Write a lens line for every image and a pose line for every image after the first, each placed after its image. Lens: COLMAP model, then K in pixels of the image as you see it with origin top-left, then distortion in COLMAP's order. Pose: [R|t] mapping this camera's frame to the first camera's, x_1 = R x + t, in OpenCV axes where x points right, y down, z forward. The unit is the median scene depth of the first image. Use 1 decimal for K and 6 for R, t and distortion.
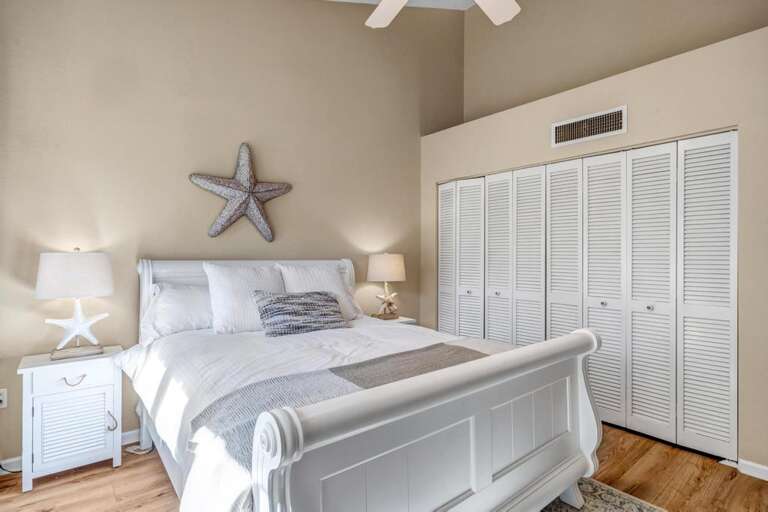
lens RADIAL K [[388.0, 0, 384.0], [0, 388.0, 256.0], [0, 0, 1]] dist [-0.001115, -0.000310]
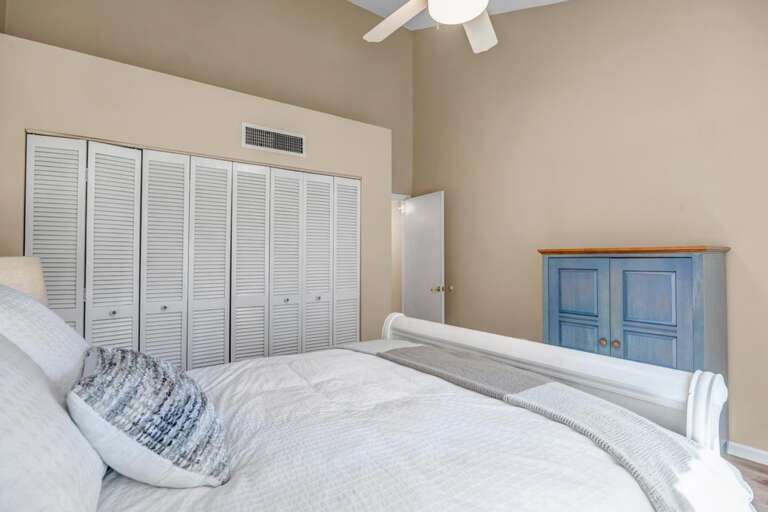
lens RADIAL K [[388.0, 0, 384.0], [0, 388.0, 256.0], [0, 0, 1]] dist [-0.001115, -0.000310]
pose [[0.065942, 0.002382, 0.997821, -0.558122], [-0.002015, 0.999995, -0.002254, -0.004804], [-0.997821, -0.001862, 0.065946, 0.641207]]
